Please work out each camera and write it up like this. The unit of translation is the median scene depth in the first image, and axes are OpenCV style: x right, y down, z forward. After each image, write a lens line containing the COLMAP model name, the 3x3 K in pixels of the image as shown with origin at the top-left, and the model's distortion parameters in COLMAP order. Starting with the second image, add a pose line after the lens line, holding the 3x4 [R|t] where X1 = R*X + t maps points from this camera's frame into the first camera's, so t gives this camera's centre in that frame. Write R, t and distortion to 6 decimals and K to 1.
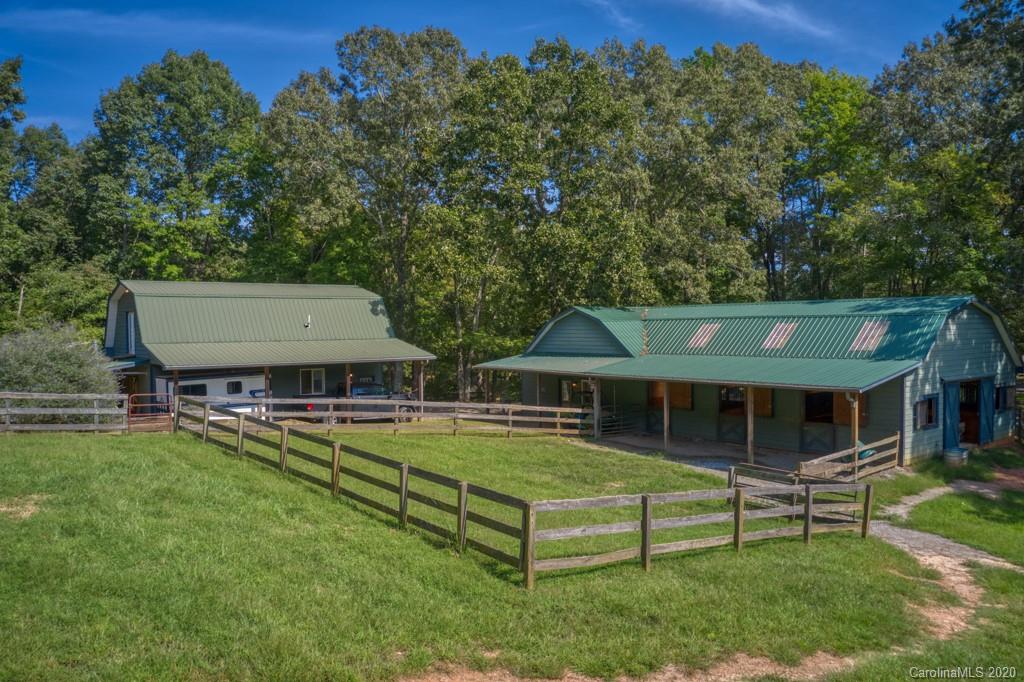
lens RADIAL K [[771.6, 0, 512.1], [0, 771.6, 333.9], [0, 0, 1]] dist [-0.013408, -0.003880]
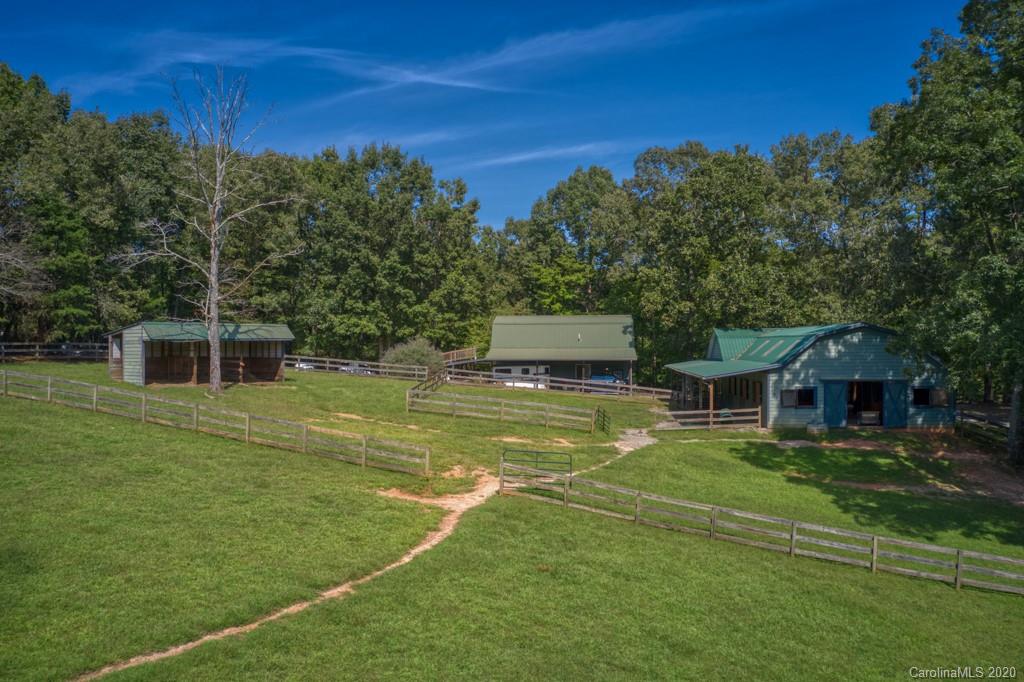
lens RADIAL K [[771.6, 0, 511.7], [0, 771.6, 342.6], [0, 0, 1]] dist [-0.013408, -0.003880]
pose [[0.736668, 0.013204, -0.676126, 0.946445], [-0.014875, 0.999884, 0.003320, -0.009356], [0.676091, 0.007612, 0.736779, -0.482510]]
